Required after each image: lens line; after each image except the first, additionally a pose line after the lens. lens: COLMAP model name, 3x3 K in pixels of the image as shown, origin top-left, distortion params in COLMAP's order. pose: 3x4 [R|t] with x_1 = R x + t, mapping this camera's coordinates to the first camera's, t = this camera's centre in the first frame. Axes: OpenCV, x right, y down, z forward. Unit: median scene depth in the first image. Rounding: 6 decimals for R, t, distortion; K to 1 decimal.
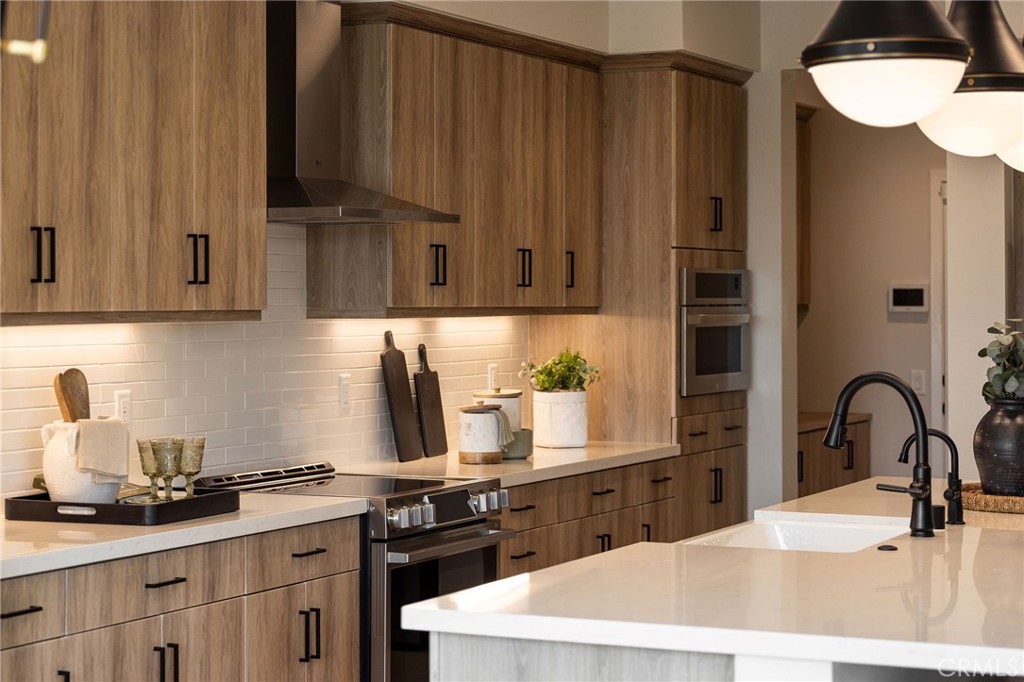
lens RADIAL K [[2163.2, 0, 511.1], [0, 2163.2, 341.2], [0, 0, 1]] dist [-0.235279, 0.000000]
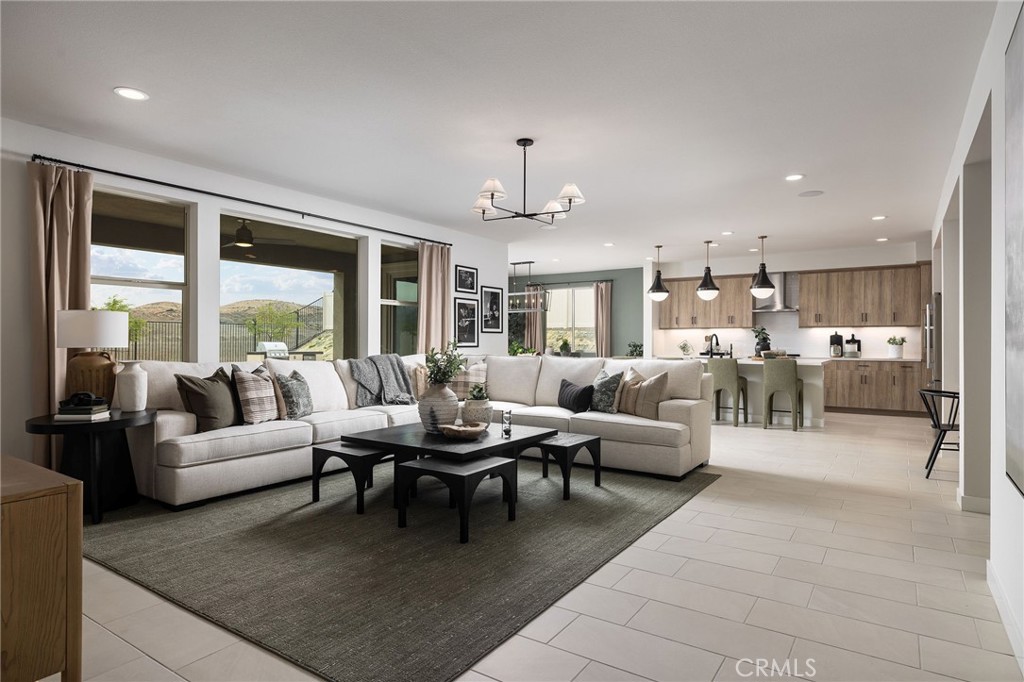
lens RADIAL K [[595.3, 0, 508.3], [0, 595.3, 336.6], [0, 0, 1]] dist [0.010005, -0.000002]
pose [[-0.144011, -0.007280, -0.989549, 1.529676], [-0.022300, 0.999743, -0.004109, 0.032946], [0.989325, 0.021476, -0.144136, 0.483843]]
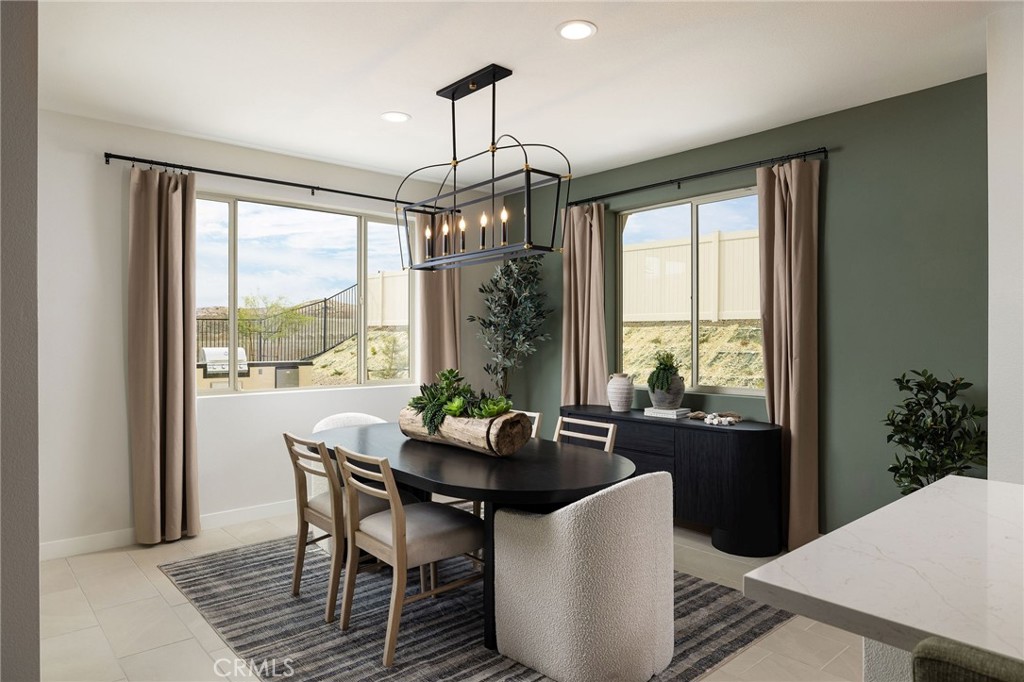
lens RADIAL K [[633.5, 0, 507.1], [0, 633.5, 340.3], [0, 0, 1]] dist [0.005123, 0.001939]
pose [[-0.395513, 0.006248, -0.918439, 0.305035], [-0.015939, 0.999780, 0.013665, 0.009368], [0.918322, 0.020044, -0.395327, 0.499440]]
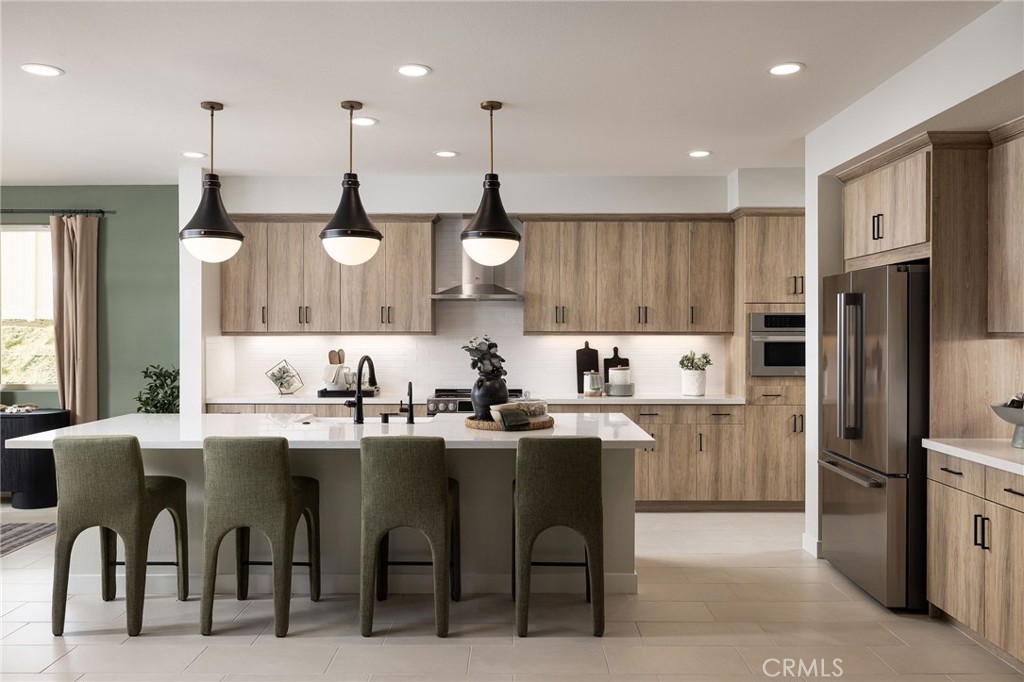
lens RADIAL K [[795.8, 0, 520.4], [0, 795.8, 337.2], [0, 0, 1]] dist [0.019770, -0.030786]
pose [[0.431793, 0.005768, -0.901954, 0.796501], [-0.018761, 0.999821, -0.002588, -0.005914], [0.901777, 0.018039, 0.431824, 0.575799]]
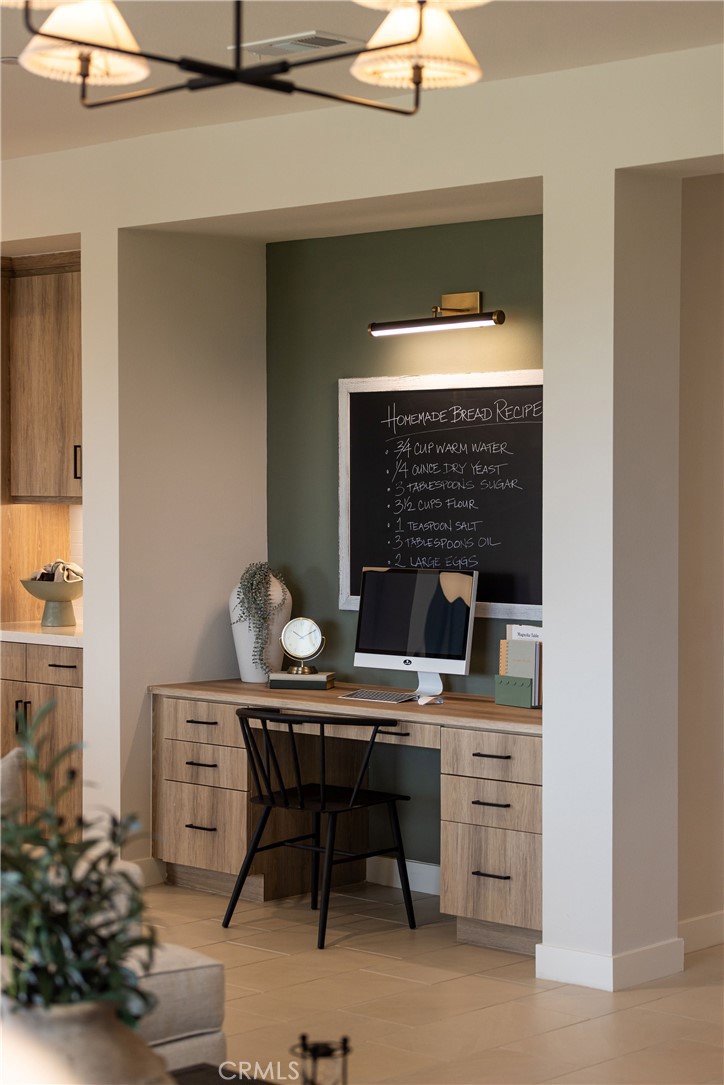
lens RADIAL K [[2211.3, 0, 363.3], [0, 2211.3, 538.7], [0, 0, 1]] dist [0.009105, 0.000000]
pose [[0.948306, 0.010458, -0.317185, 1.050426], [-0.008036, 0.999928, 0.008944, -0.004884], [0.317256, -0.005933, 0.948321, -0.073715]]
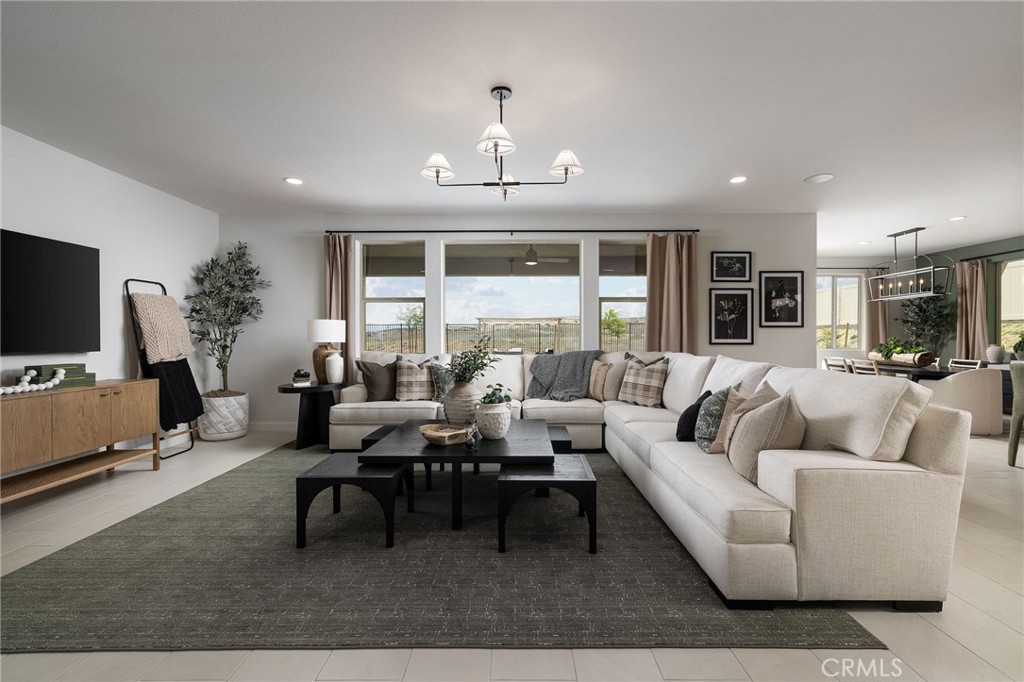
lens RADIAL K [[449.6, 0, 511.7], [0, 449.6, 338.9], [0, 0, 1]] dist [-0.000676, 0.000248]
pose [[-0.903644, 0.002576, -0.428277, 1.024629], [-0.007292, 0.999744, 0.021398, 0.027404], [0.428223, 0.022459, -0.903394, 0.784074]]
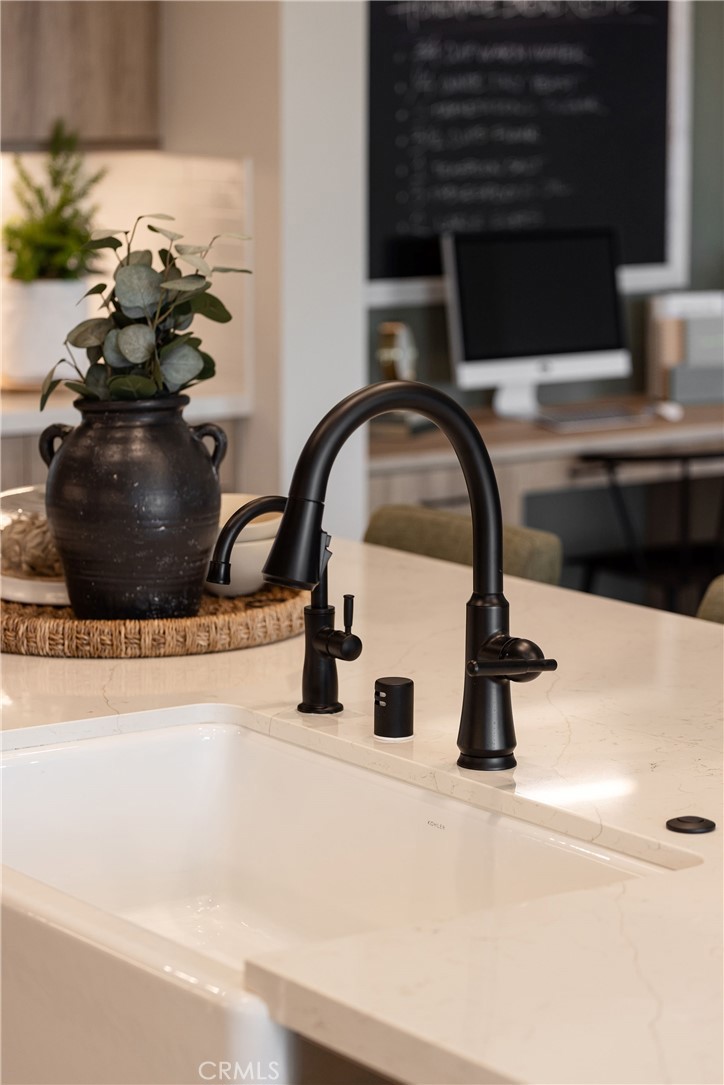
lens RADIAL K [[2906.6, 0, 362.2], [0, 2906.6, 542.4], [0, 0, 1]] dist [-0.177451, 0.000000]
pose [[0.475808, -0.138557, 0.868567, -0.207361], [0.021949, 0.989077, 0.145757, -0.020912], [-0.879275, -0.050288, 0.473652, 0.579479]]
